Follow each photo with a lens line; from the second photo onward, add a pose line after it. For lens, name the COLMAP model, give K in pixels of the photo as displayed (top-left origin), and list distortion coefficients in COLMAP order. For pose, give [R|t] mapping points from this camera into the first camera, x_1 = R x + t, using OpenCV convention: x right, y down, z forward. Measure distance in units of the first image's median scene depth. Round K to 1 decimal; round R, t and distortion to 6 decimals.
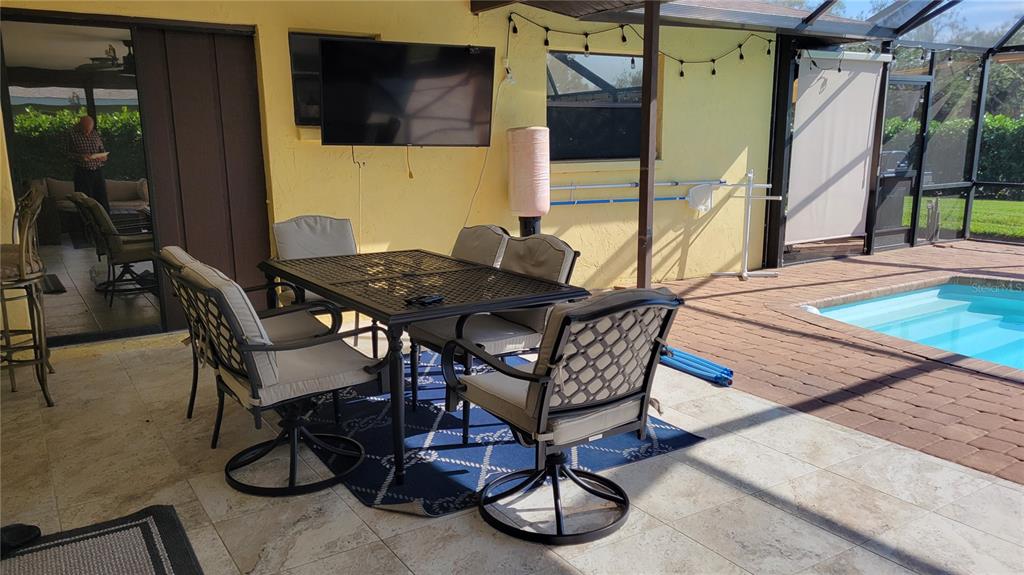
lens RADIAL K [[748.2, 0, 512.0], [0, 748.2, 287.5], [0, 0, 1]] dist [0.053639, 0.000301]
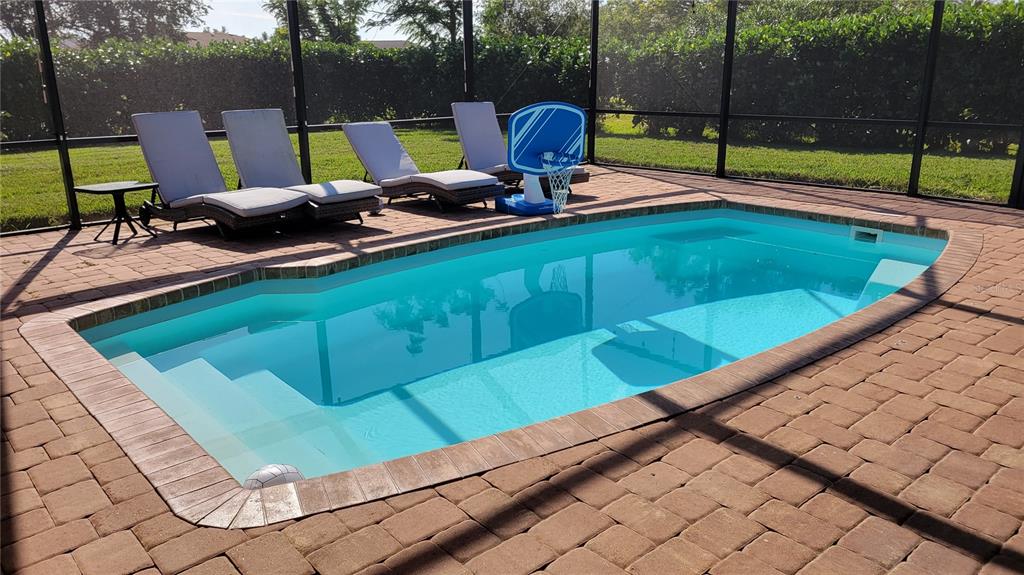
lens RADIAL K [[772.5, 0, 535.0], [0, 772.5, 286.5], [0, 0, 1]] dist [0.009009, -0.000473]
pose [[-0.133482, -0.269855, 0.953604, -0.012172], [0.203164, 0.934329, 0.292839, -0.129772], [-0.970004, 0.232827, -0.069891, 0.663741]]
